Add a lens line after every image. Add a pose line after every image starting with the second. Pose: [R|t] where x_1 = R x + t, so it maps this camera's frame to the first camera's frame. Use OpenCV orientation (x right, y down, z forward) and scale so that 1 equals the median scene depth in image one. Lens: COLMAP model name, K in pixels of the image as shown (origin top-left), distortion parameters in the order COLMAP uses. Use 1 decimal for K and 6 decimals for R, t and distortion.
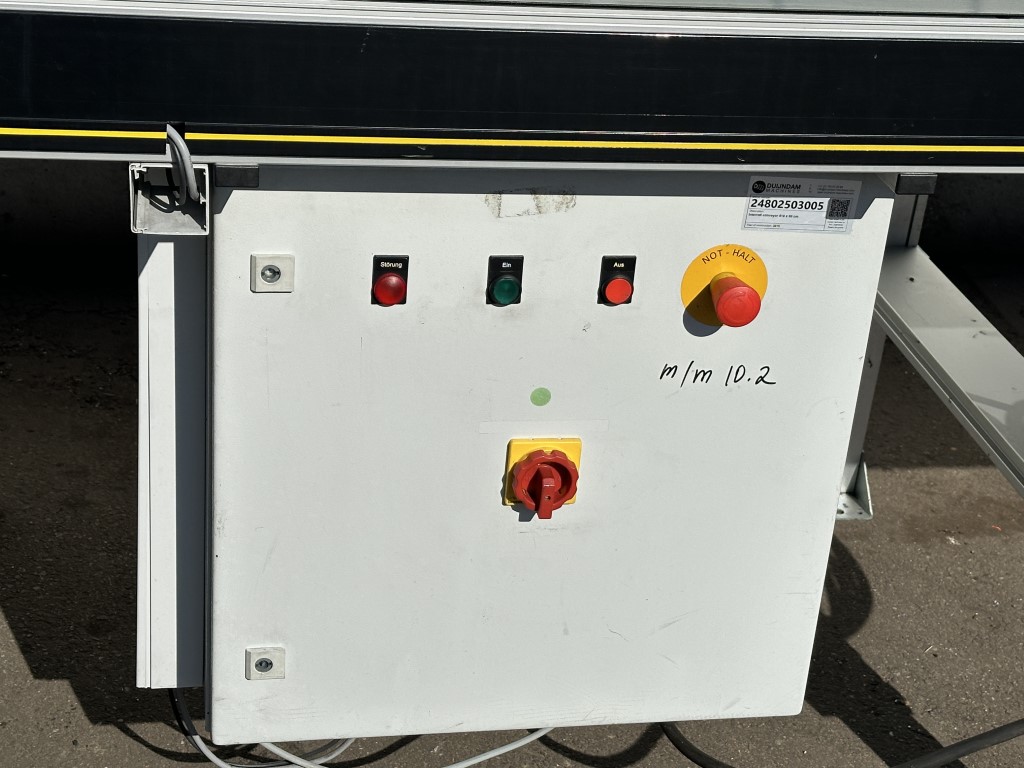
lens RADIAL K [[1830.4, 0, 512.0], [0, 1830.4, 384.0], [0, 0, 1]] dist [0.122414, 0.018988]
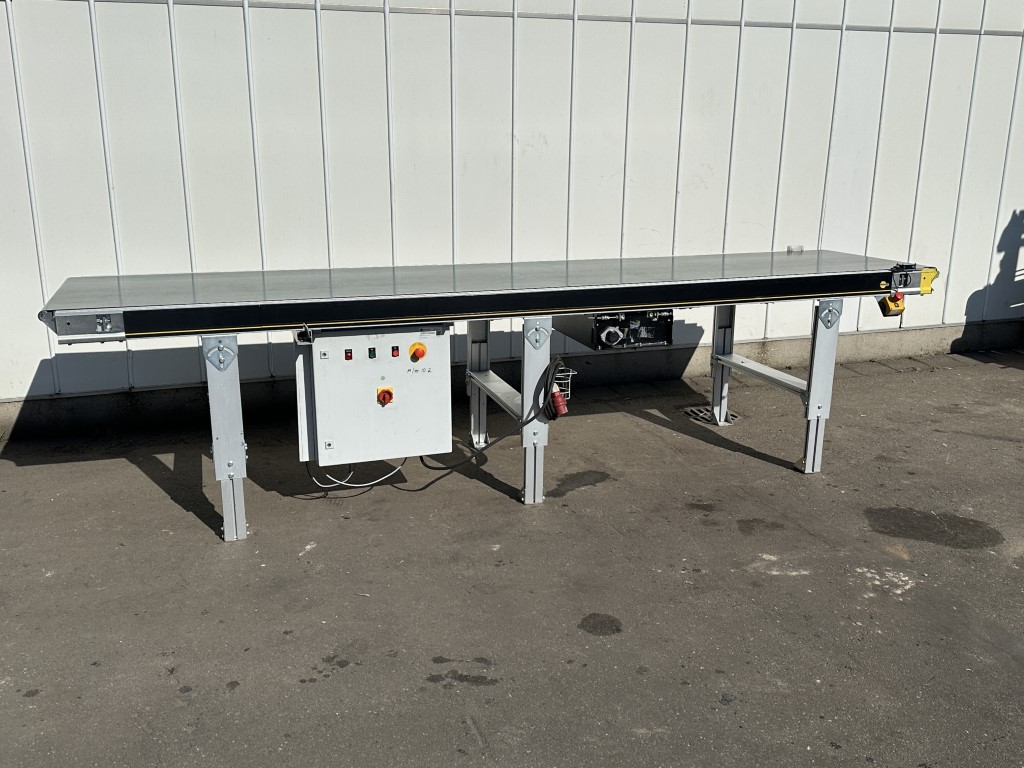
lens RADIAL K [[965.9, 0, 512.0], [0, 965.9, 384.0], [0, 0, 1]] dist [0.097201, -0.000510]
pose [[0.987531, -0.109663, 0.112949, 0.063298], [0.130590, 0.971320, -0.198705, 0.581790], [-0.087919, 0.210977, 0.973529, -1.525997]]
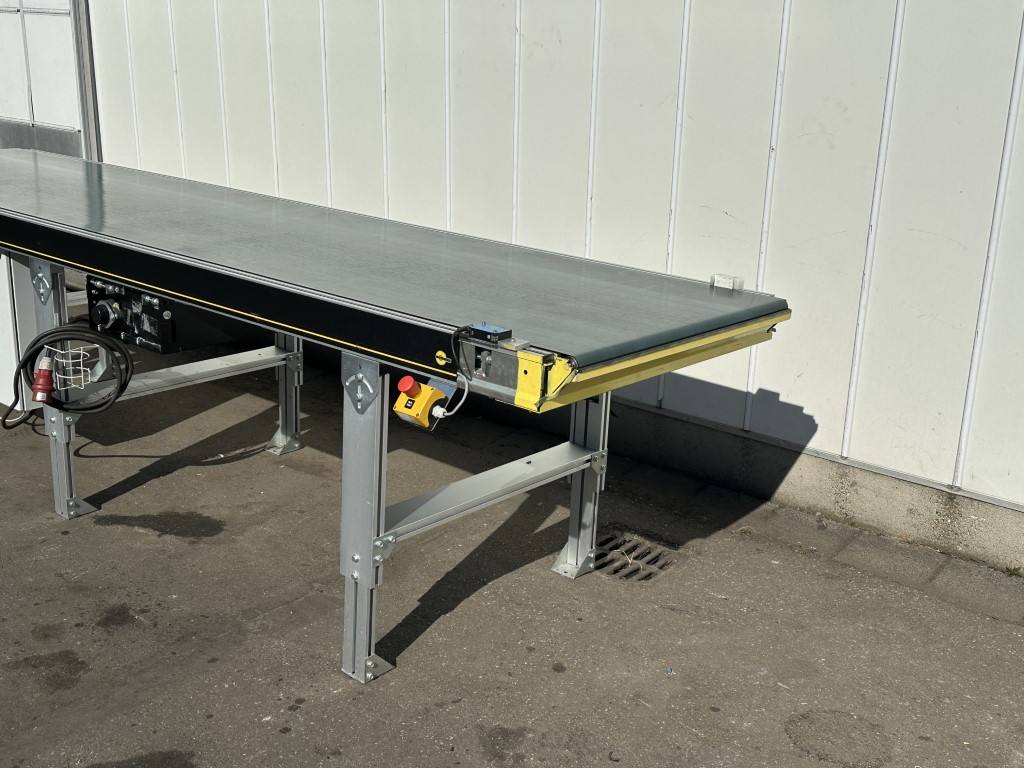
lens RADIAL K [[1183.1, 0, 511.2], [0, 1183.1, 363.1], [0, 0, 1]] dist [0.119774, -0.064443]
pose [[0.629798, 0.158959, -0.760320, 2.859063], [-0.336106, 0.938225, -0.082254, -0.037383], [0.700277, 0.307351, 0.644320, 0.180336]]
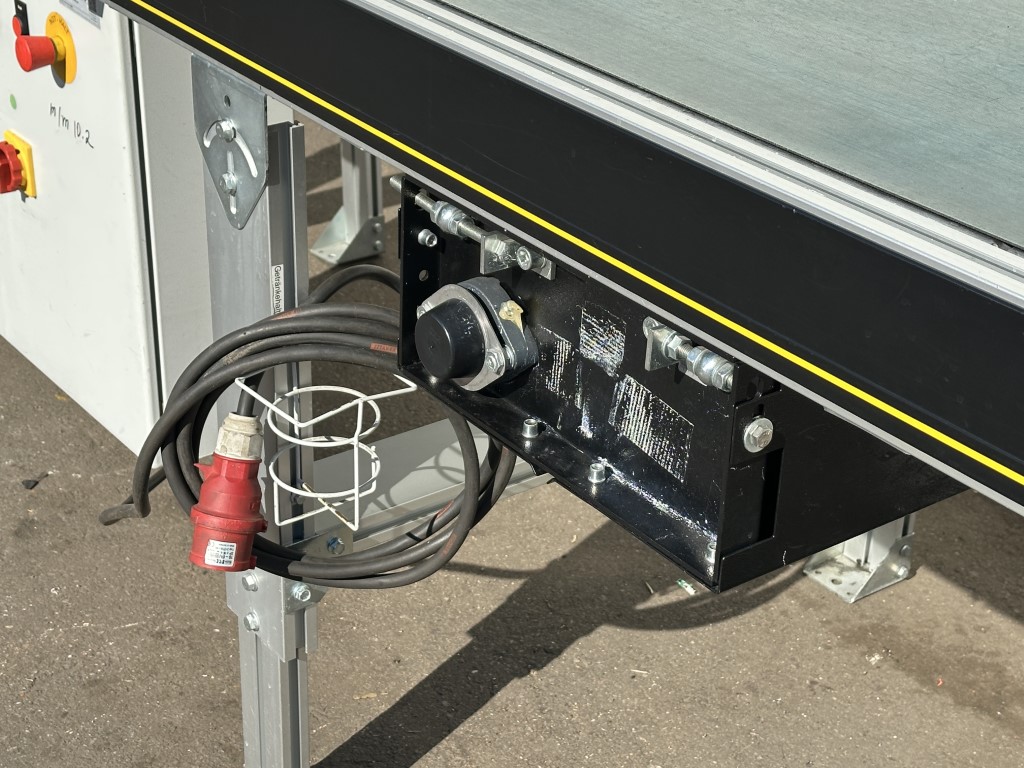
lens RADIAL K [[1830.4, 0, 512.0], [0, 1830.4, 384.0], [0, 0, 1]] dist [0.122414, 0.018988]
pose [[0.451870, 0.361812, -0.815417, 1.389127], [-0.400780, 0.898957, 0.176784, -0.194683], [0.796987, 0.246919, 0.551218, 0.608818]]
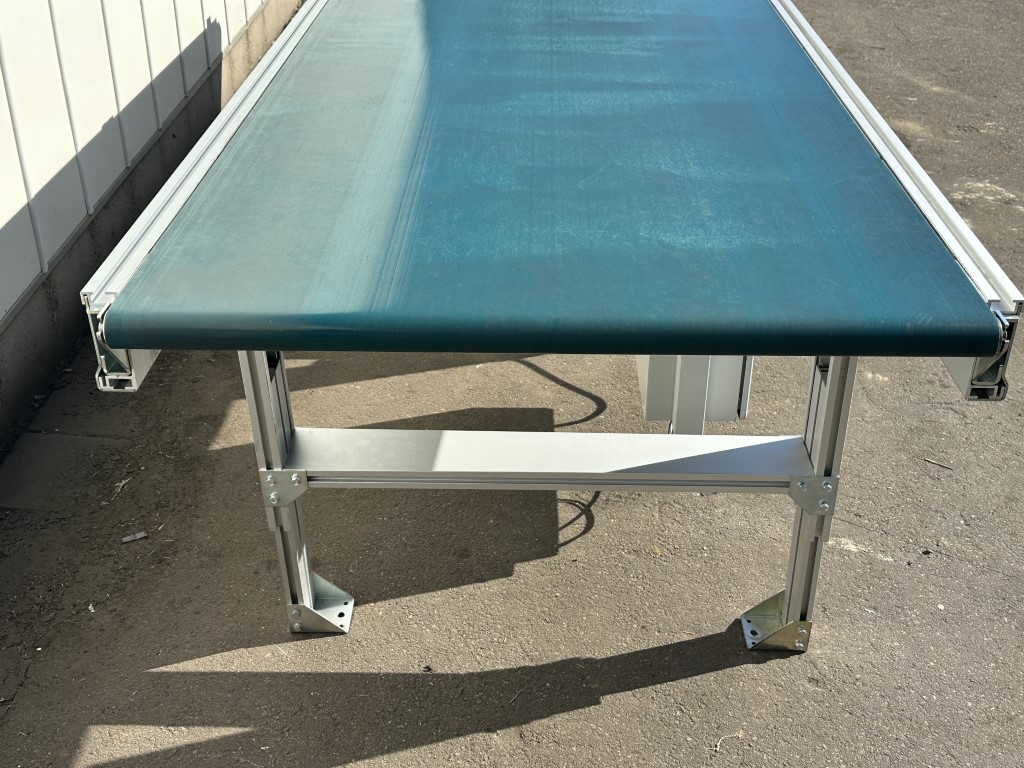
lens RADIAL K [[1183.1, 0, 511.2], [0, 1183.1, 363.1], [0, 0, 1]] dist [0.119774, -0.064443]
pose [[0.202275, -0.550527, 0.809942, -1.436015], [0.454729, 0.785275, 0.420196, -0.623728], [-0.867356, 0.283309, 0.409182, 0.710340]]
